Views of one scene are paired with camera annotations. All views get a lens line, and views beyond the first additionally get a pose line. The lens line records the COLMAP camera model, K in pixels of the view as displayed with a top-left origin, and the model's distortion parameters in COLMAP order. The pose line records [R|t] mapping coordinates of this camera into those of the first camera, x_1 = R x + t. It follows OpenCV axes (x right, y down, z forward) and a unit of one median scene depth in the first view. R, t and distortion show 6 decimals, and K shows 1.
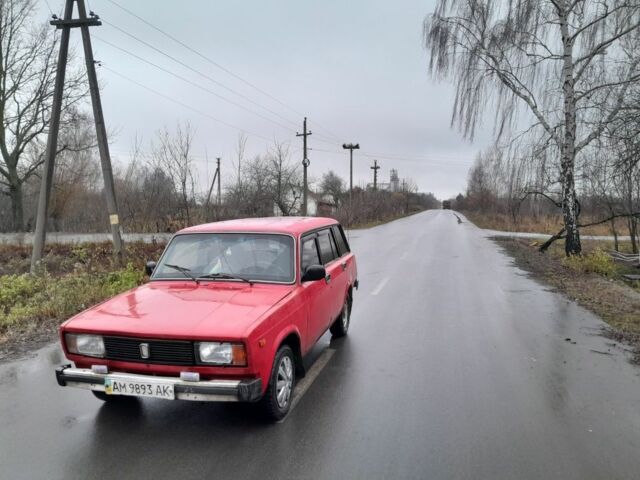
lens RADIAL K [[490.1, 0, 317.3], [0, 490.1, 241.4], [0, 0, 1]] dist [0.081028, -0.171507]
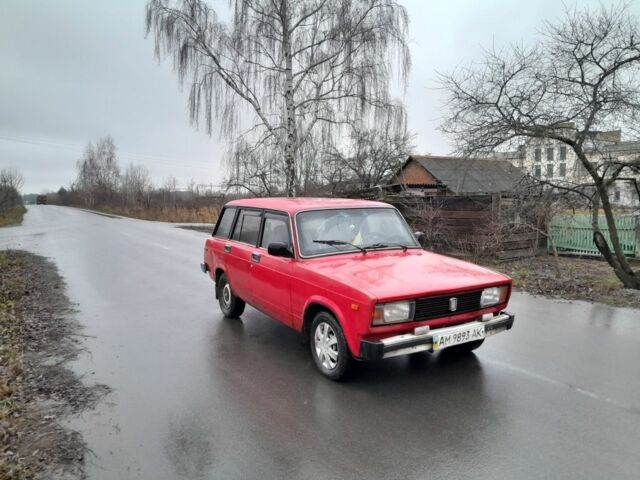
lens RADIAL K [[490.1, 0, 317.3], [0, 490.1, 241.4], [0, 0, 1]] dist [0.081028, -0.171507]
pose [[0.723650, -0.064310, 0.687165, -0.291188], [0.056927, 0.997818, 0.033433, 0.004676], [-0.687815, 0.014925, 0.725732, 0.085452]]
